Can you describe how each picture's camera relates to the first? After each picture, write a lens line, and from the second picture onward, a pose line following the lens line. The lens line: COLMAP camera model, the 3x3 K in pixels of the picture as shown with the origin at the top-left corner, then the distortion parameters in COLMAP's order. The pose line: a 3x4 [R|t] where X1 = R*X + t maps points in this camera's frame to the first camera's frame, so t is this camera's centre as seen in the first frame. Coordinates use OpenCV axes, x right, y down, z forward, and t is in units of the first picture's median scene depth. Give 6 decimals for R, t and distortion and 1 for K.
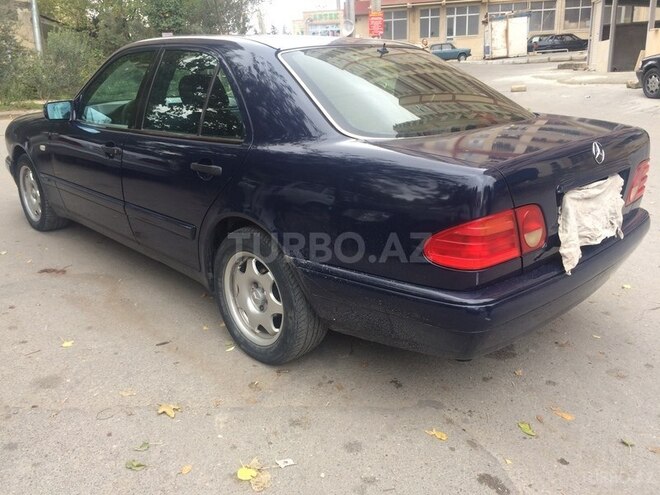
lens RADIAL K [[565.3, 0, 333.4], [0, 565.3, 246.8], [0, 0, 1]] dist [0.080312, -0.098528]
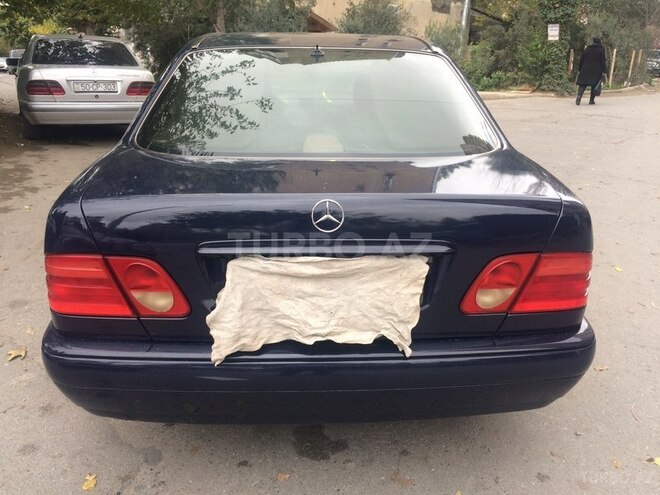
lens RADIAL K [[565.3, 0, 333.4], [0, 565.3, 246.8], [0, 0, 1]] dist [0.080312, -0.098528]
pose [[0.745861, 0.242346, -0.620451, 0.117560], [-0.233457, 0.967491, 0.097254, -0.025853], [0.623850, 0.072310, 0.778192, 0.063534]]
